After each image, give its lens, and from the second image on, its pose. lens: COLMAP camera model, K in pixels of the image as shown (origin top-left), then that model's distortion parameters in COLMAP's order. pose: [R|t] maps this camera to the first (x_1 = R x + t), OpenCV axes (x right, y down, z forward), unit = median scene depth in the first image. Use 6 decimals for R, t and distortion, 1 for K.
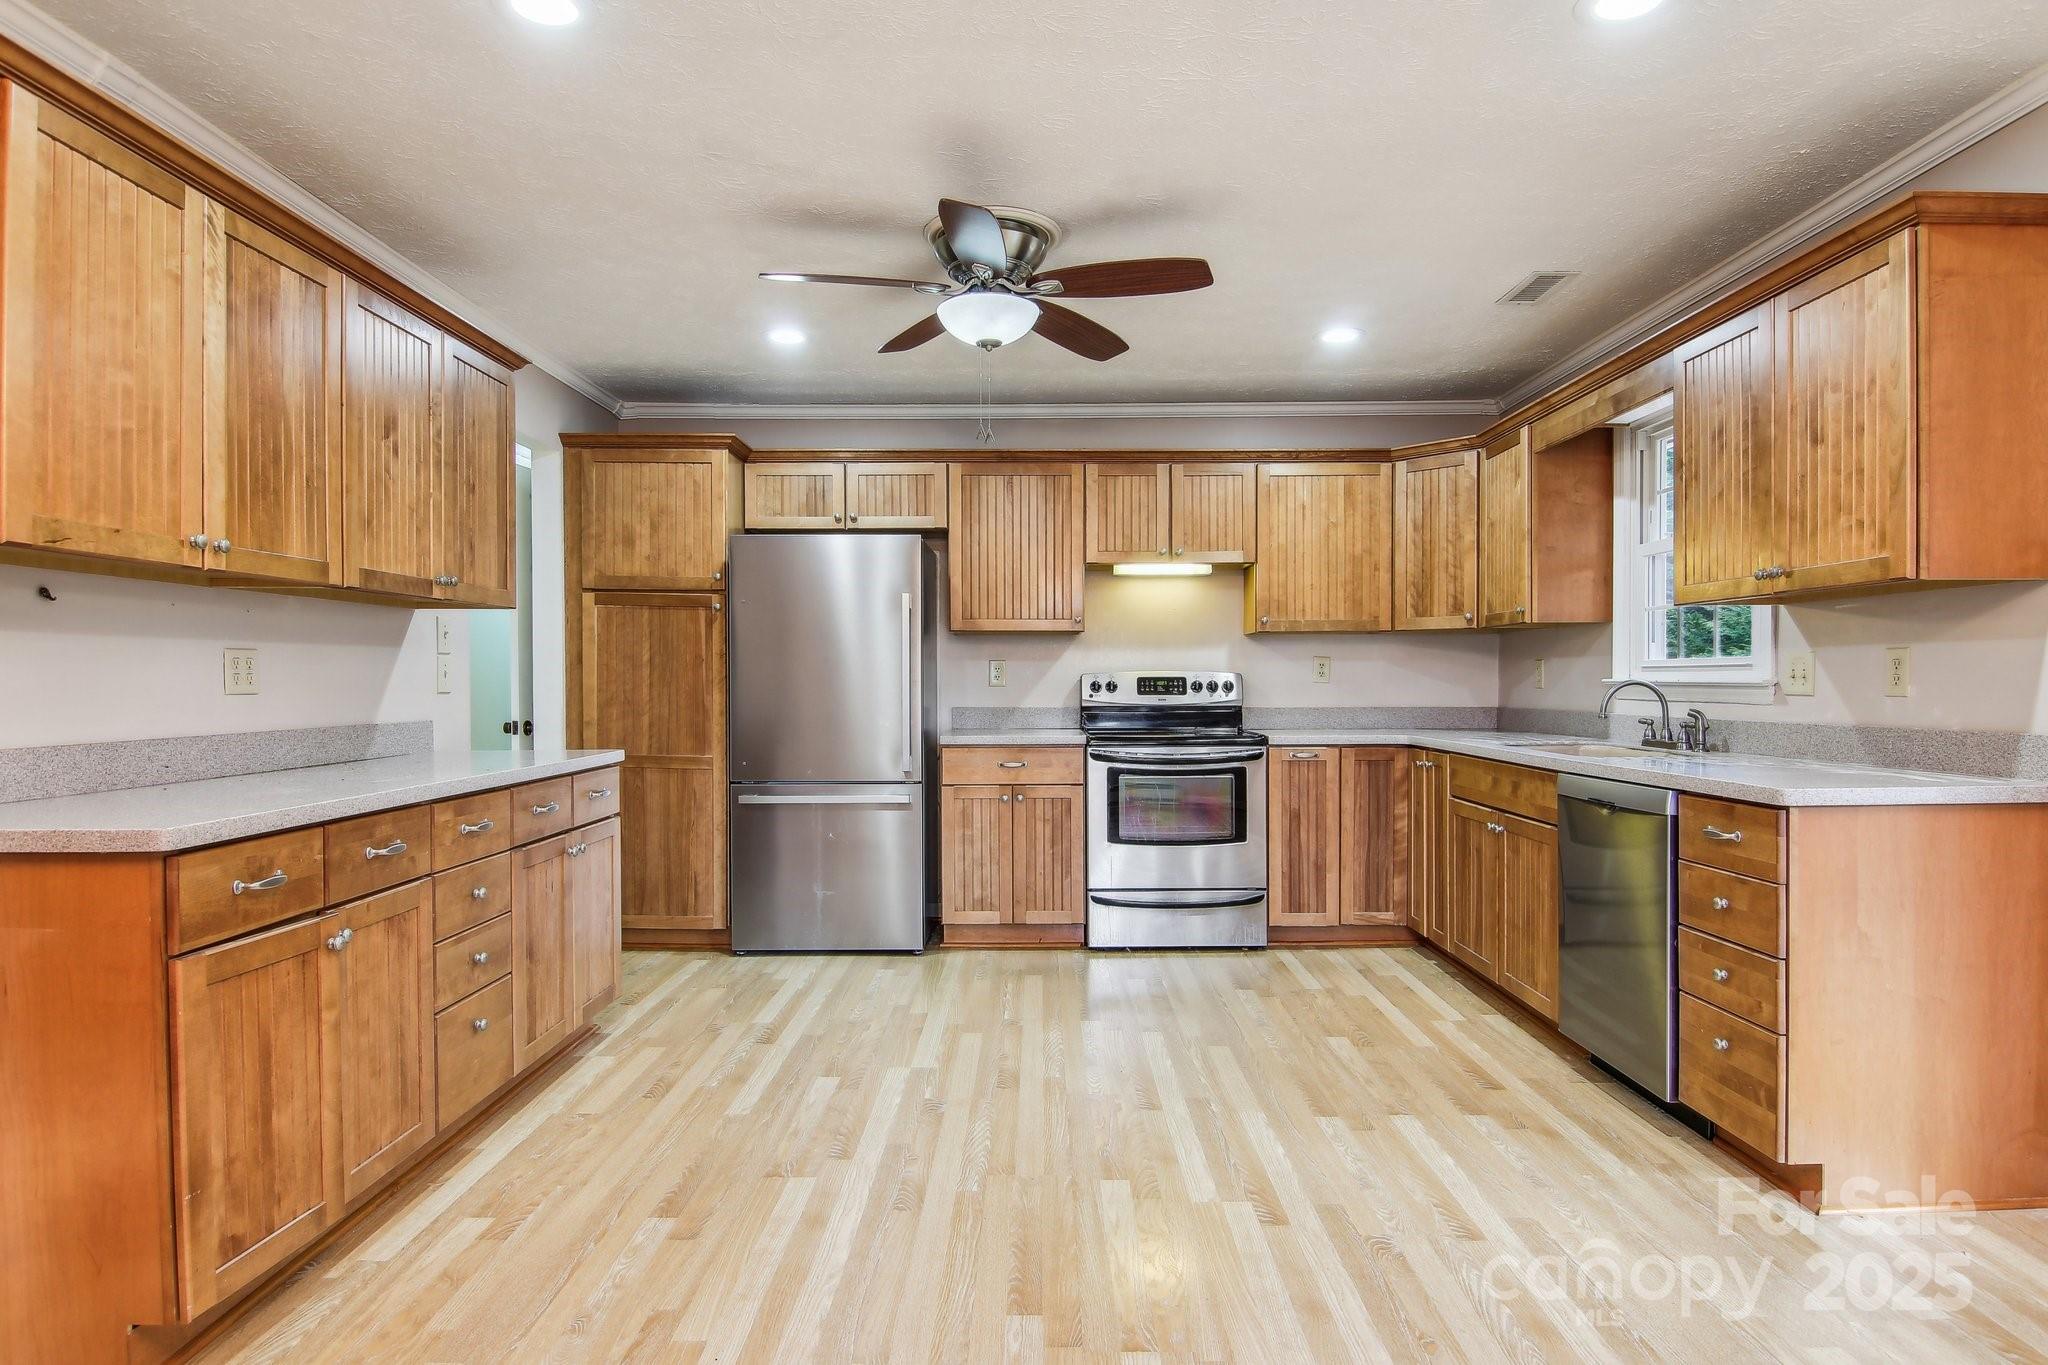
lens RADIAL K [[1140.3, 0, 1033.5], [0, 1140.3, 684.8], [0, 0, 1]] dist [-0.000345, -0.014006]
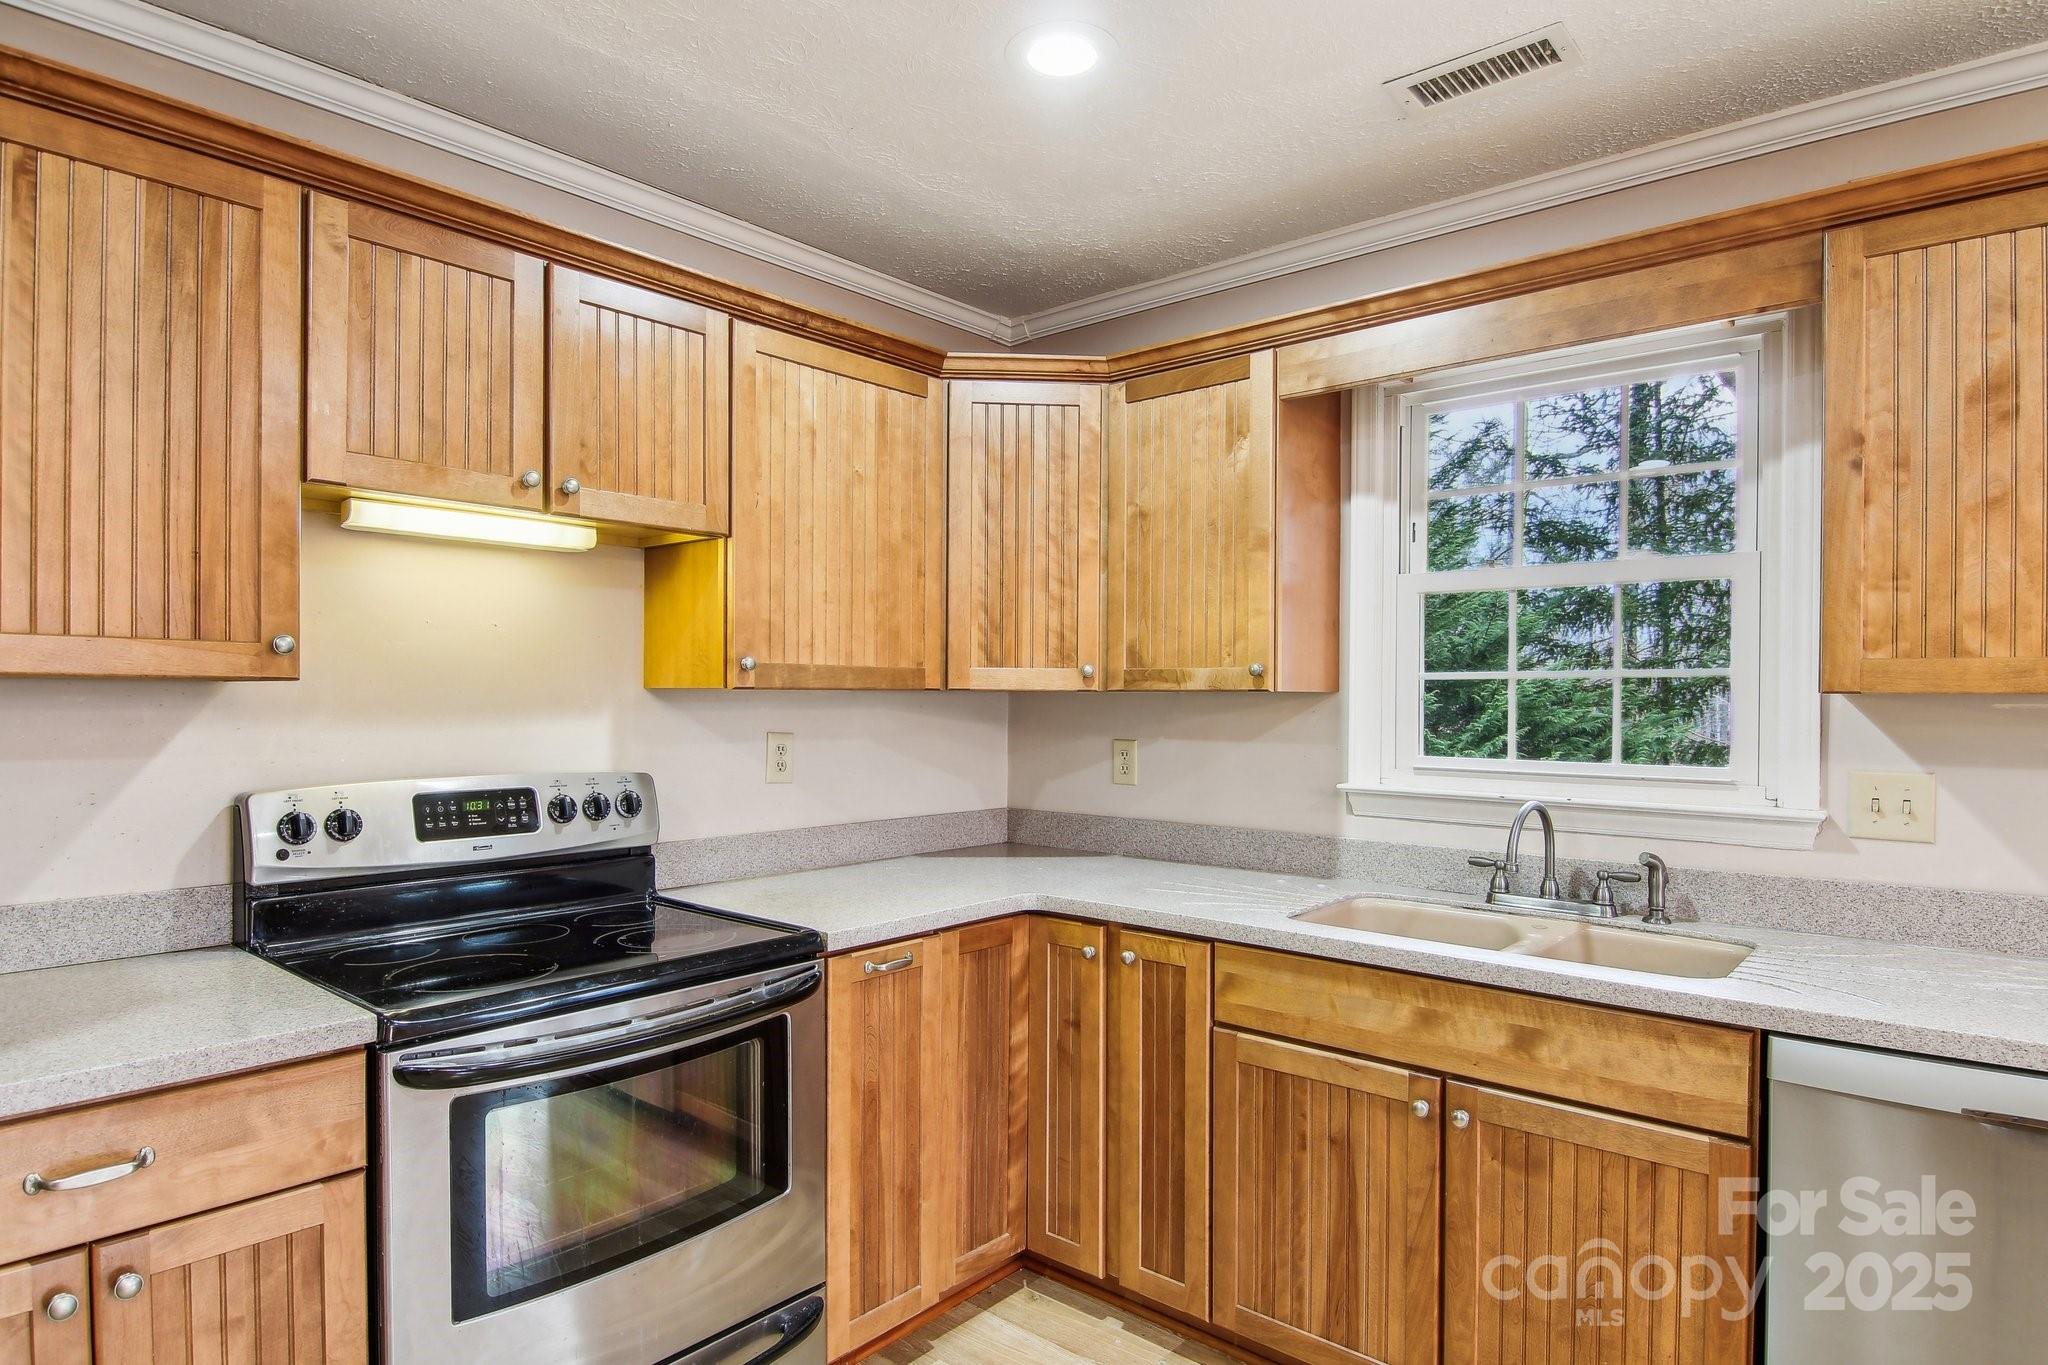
lens RADIAL K [[1140.3, 0, 1022.3], [0, 1140.3, 704.3], [0, 0, 1]] dist [-0.000345, -0.014006]
pose [[0.651505, 0.002466, 0.758640, -0.077878], [-0.005281, 0.999985, 0.001285, -0.044171], [-0.758626, -0.004843, 0.651509, 0.658786]]
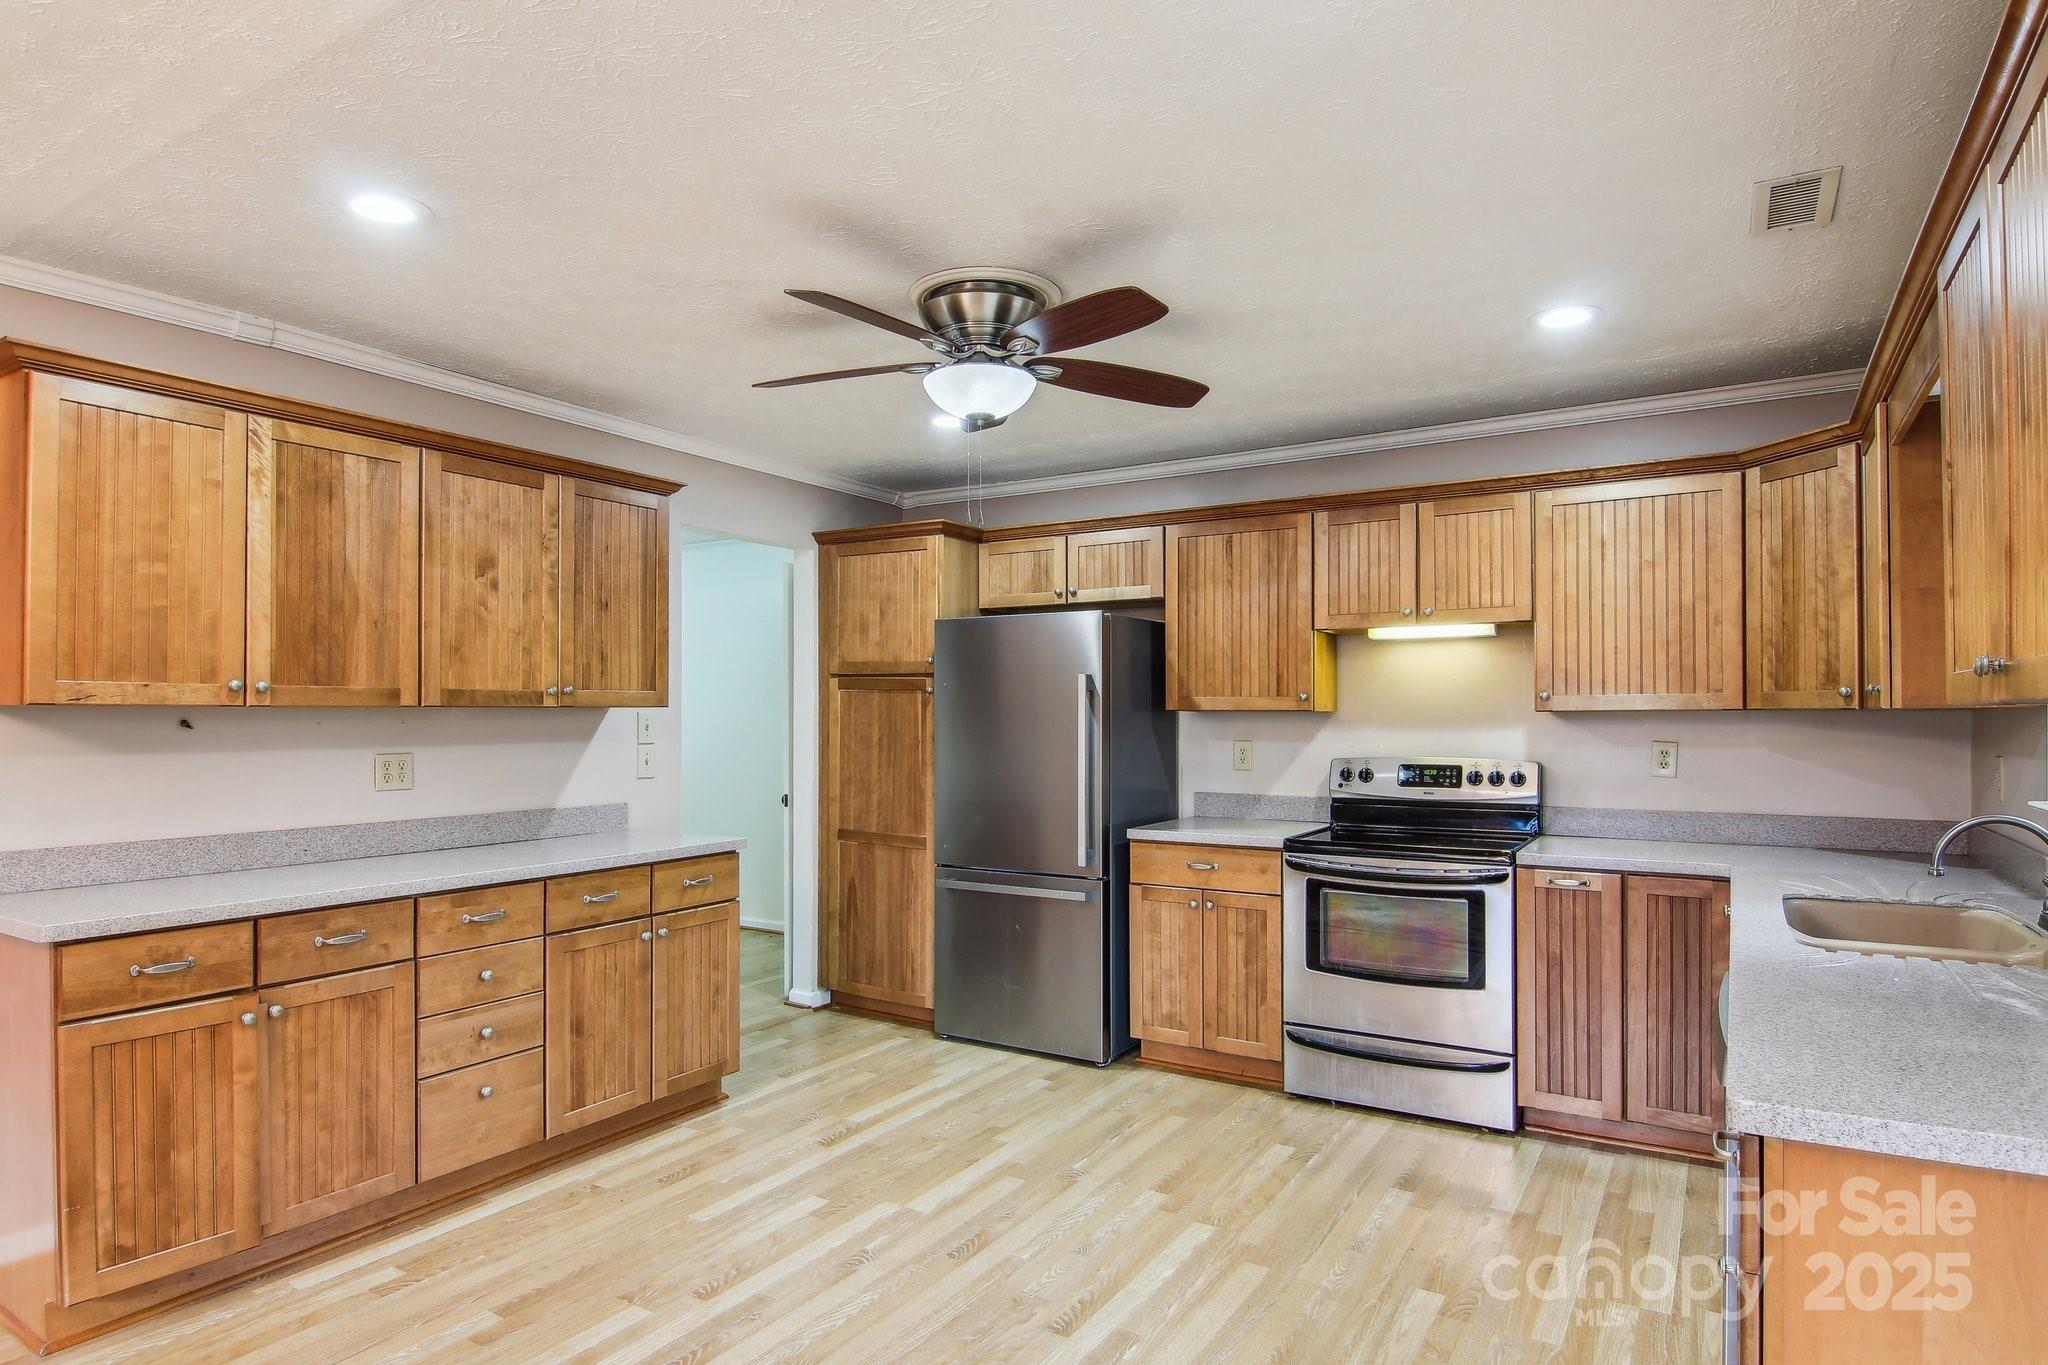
lens RADIAL K [[1140.3, 0, 1012.7], [0, 1140.3, 696.5], [0, 0, 1]] dist [-0.000345, -0.014006]
pose [[0.847243, -0.008077, -0.531144, 0.326115], [-0.002975, 0.999797, -0.019949, -0.042776], [0.531197, 0.018482, 0.847047, 0.179096]]
